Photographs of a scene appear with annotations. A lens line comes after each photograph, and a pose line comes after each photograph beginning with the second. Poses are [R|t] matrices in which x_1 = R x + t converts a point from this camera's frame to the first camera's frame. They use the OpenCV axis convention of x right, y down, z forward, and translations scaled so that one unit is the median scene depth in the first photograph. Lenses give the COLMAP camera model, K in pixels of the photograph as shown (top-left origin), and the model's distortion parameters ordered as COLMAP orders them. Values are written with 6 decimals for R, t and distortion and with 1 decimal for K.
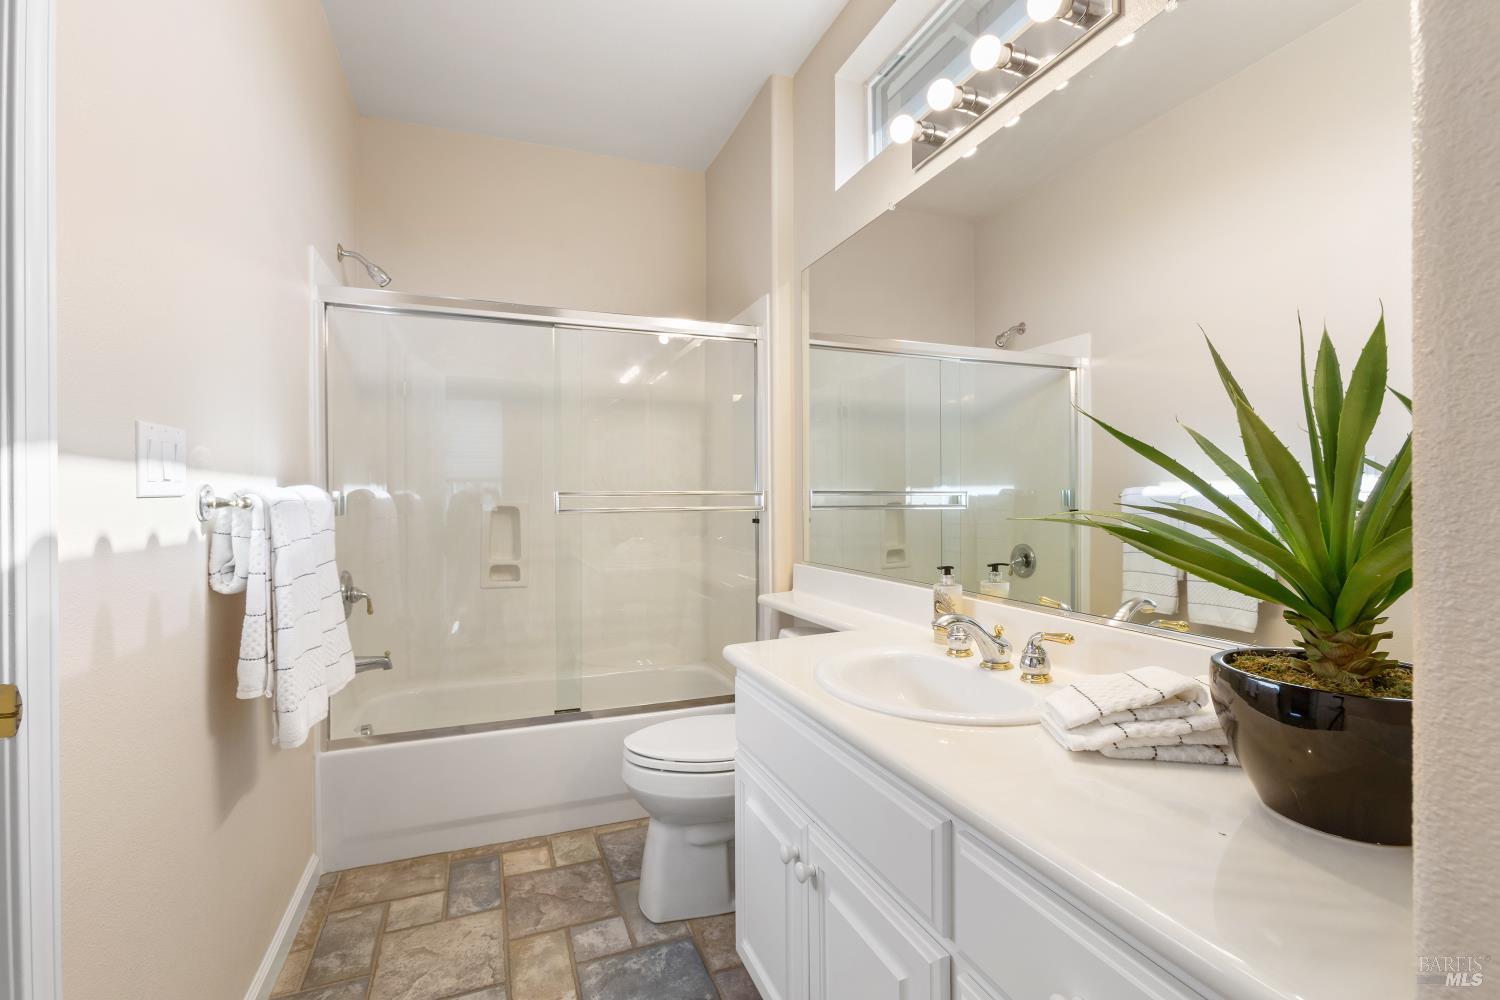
lens RADIAL K [[661.0, 0, 742.9], [0, 661.0, 487.7], [0, 0, 1]] dist [-0.001266, -0.000006]
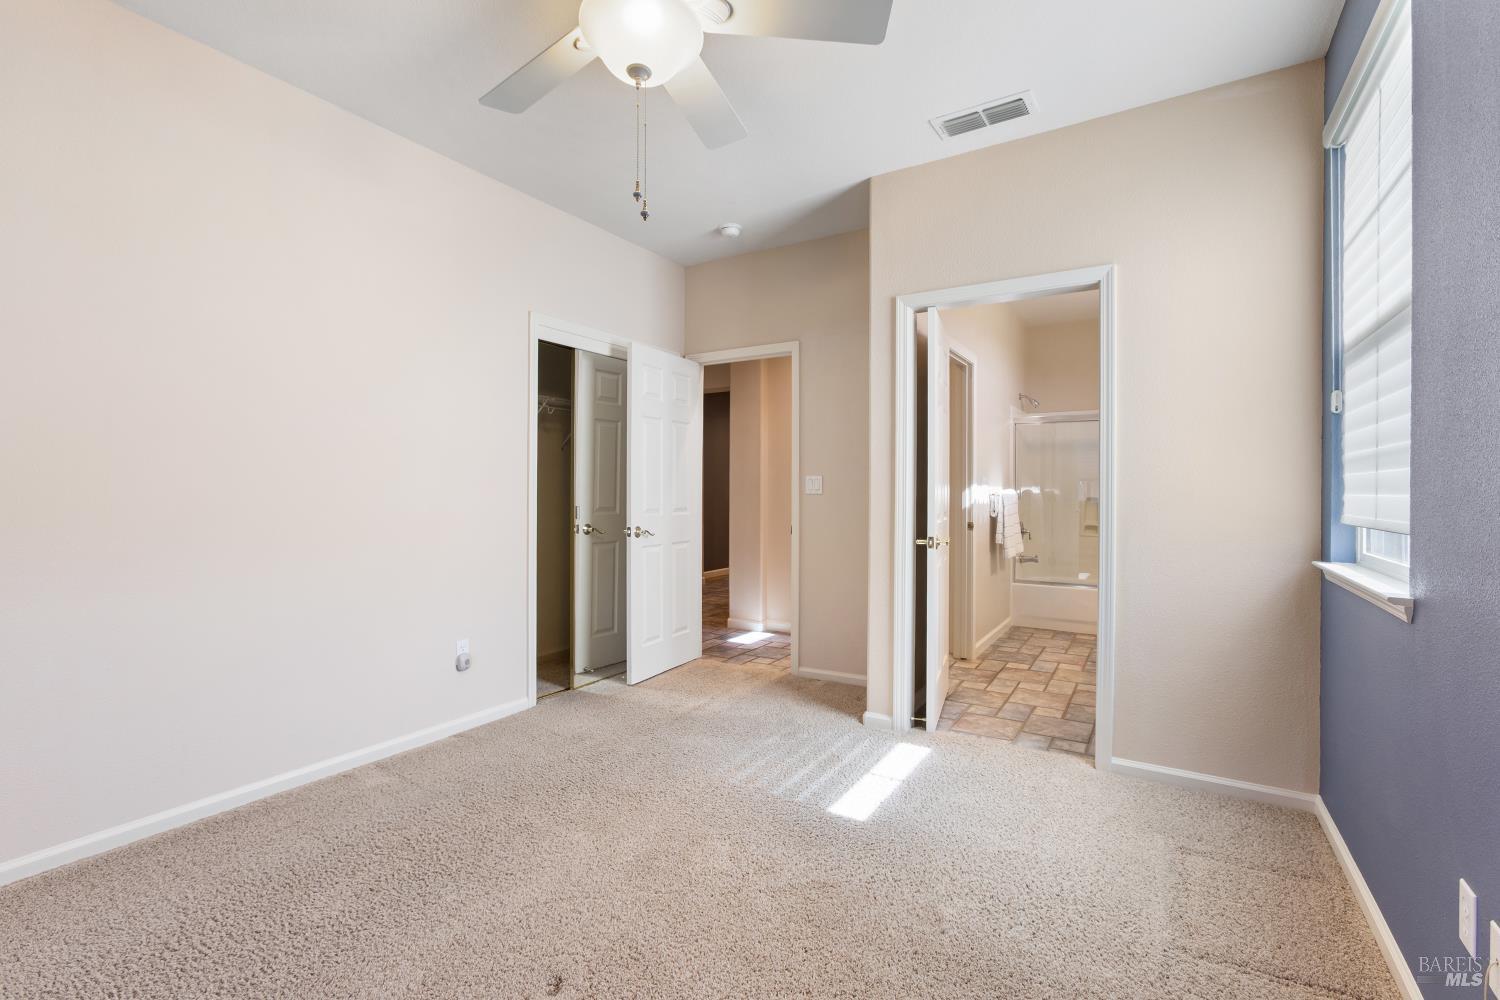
lens RADIAL K [[661.0, 0, 742.9], [0, 661.0, 487.7], [0, 0, 1]] dist [-0.001266, -0.000006]
pose [[0.587373, 0.017352, -0.809131, 0.895975], [-0.006613, 0.999840, 0.016641, -0.041930], [0.809290, -0.004424, 0.587393, -1.478479]]
